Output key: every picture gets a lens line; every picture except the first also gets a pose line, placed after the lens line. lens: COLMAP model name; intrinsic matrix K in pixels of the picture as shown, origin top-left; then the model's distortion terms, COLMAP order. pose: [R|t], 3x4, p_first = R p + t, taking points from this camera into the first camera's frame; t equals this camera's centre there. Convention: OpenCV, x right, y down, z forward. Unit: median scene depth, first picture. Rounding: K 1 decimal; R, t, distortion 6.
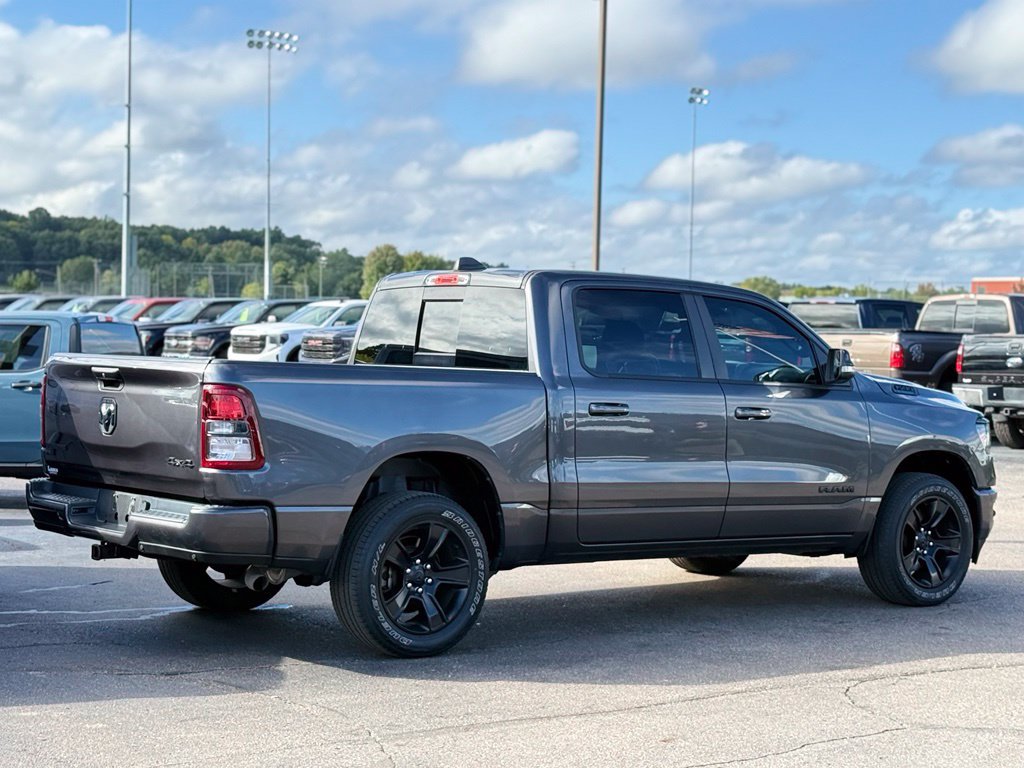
lens RADIAL K [[2394.6, 0, 512.0], [0, 2394.6, 384.0], [0, 0, 1]] dist [0.189407, -0.169781]
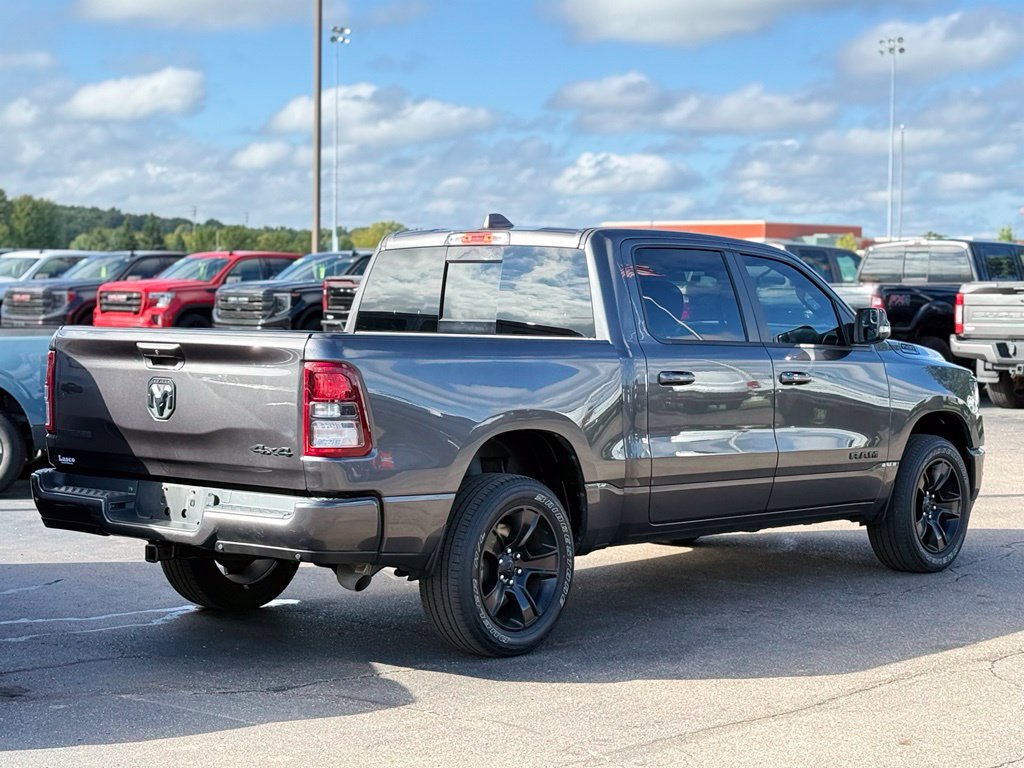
lens RADIAL K [[2365.7, 0, 484.4], [0, 2365.7, 386.1], [0, 0, 1]] dist [0.177578, 0.141043]
pose [[0.970350, -0.020984, 0.240790, -0.242695], [0.014330, 0.999466, 0.029352, -0.013776], [-0.241278, -0.025031, 0.970133, 0.121701]]
